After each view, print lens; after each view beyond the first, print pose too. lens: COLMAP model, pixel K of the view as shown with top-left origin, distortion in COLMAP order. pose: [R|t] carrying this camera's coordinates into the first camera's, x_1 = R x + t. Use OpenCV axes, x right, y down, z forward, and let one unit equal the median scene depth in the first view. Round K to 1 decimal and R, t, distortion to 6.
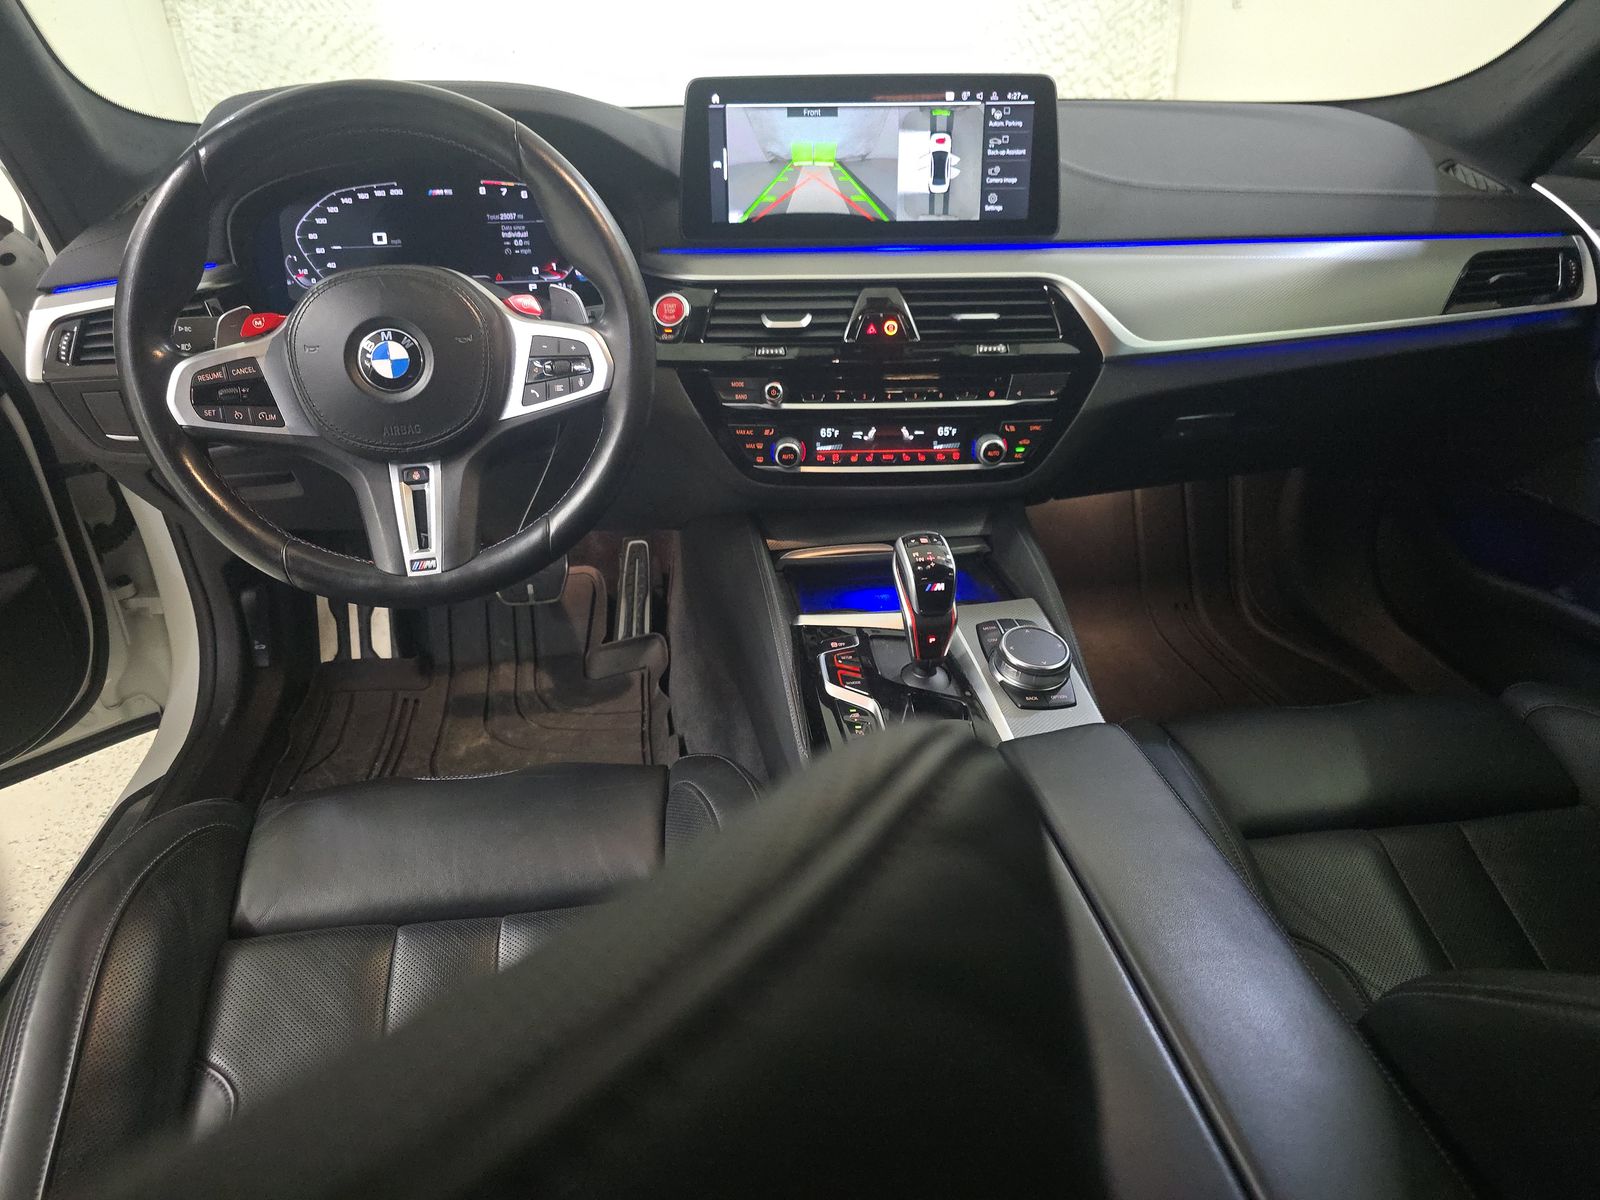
lens RADIAL K [[1058.8, 0, 790.3], [0, 1058.8, 604.2], [0, 0, 1]] dist [0.019870, -0.024907]
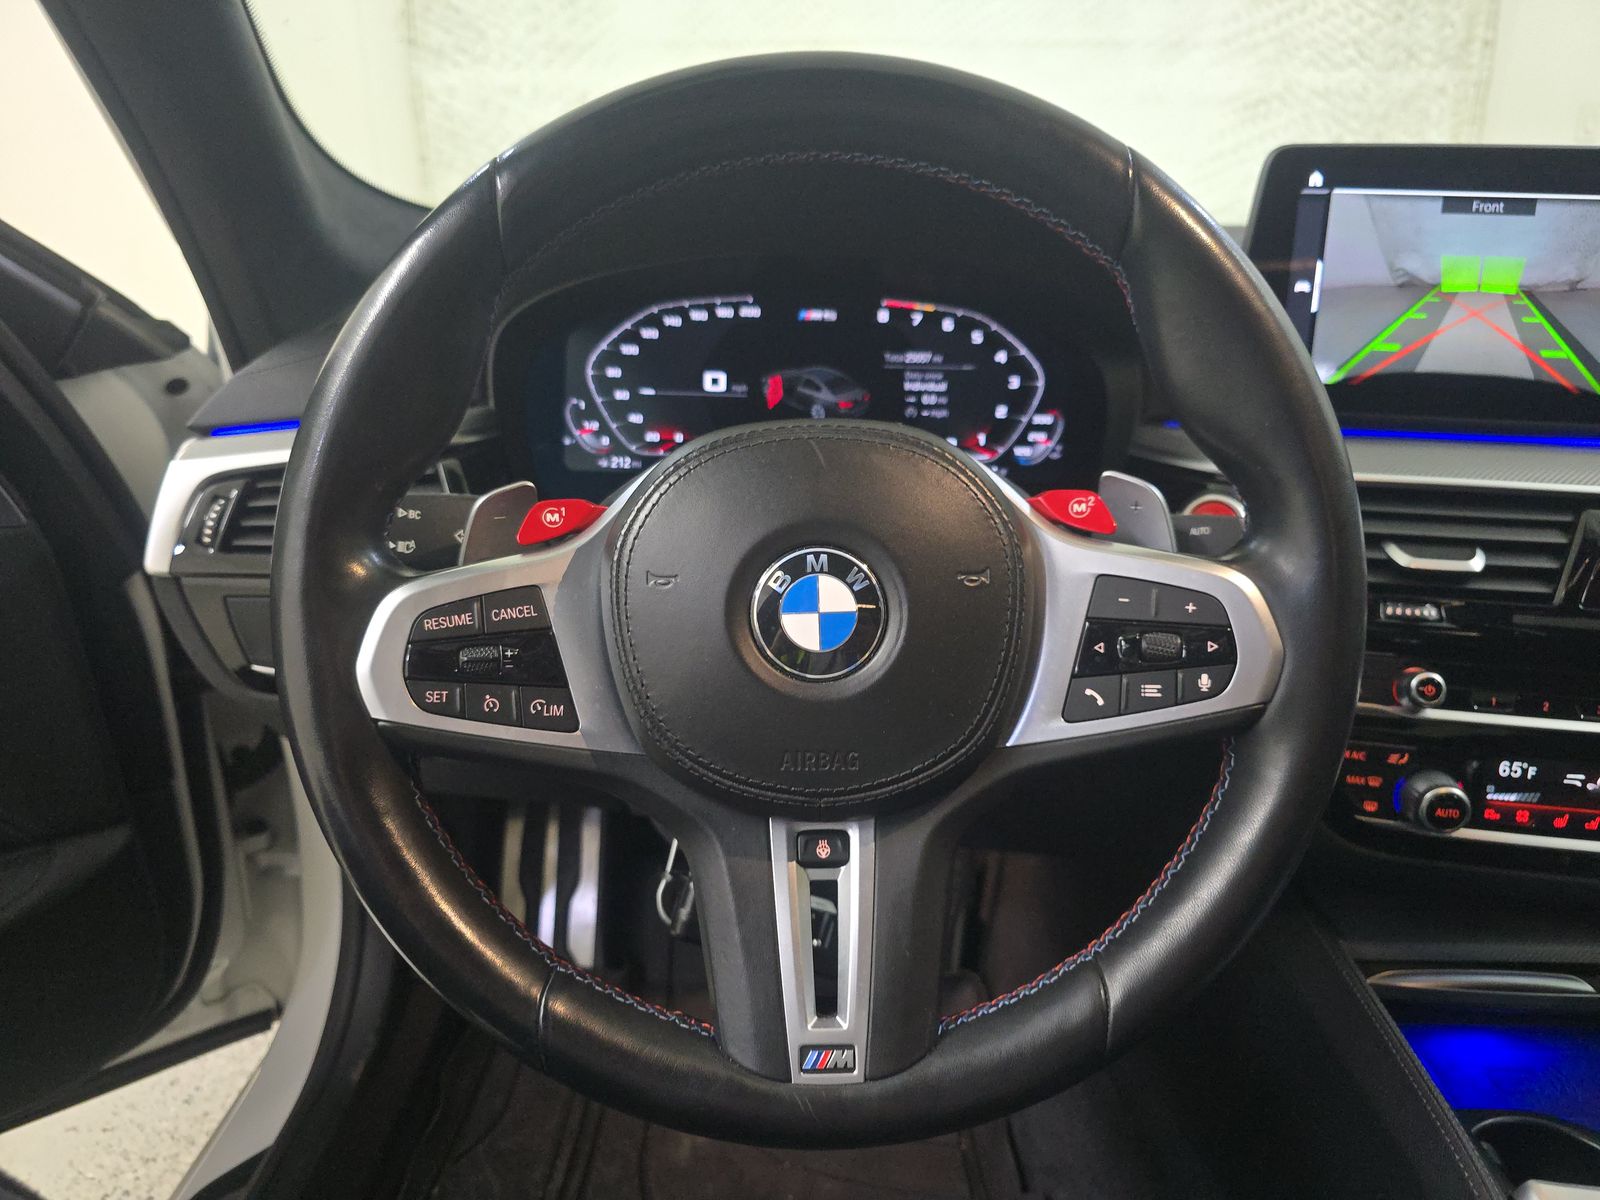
lens RADIAL K [[1058.8, 0, 788.5], [0, 1058.8, 603.1], [0, 0, 1]] dist [0.019870, -0.024907]
pose [[0.988479, 0.076262, -0.130739, -0.260005], [-0.096350, 0.983212, -0.154953, -0.127462], [0.116727, 0.165765, 0.979233, 0.429299]]
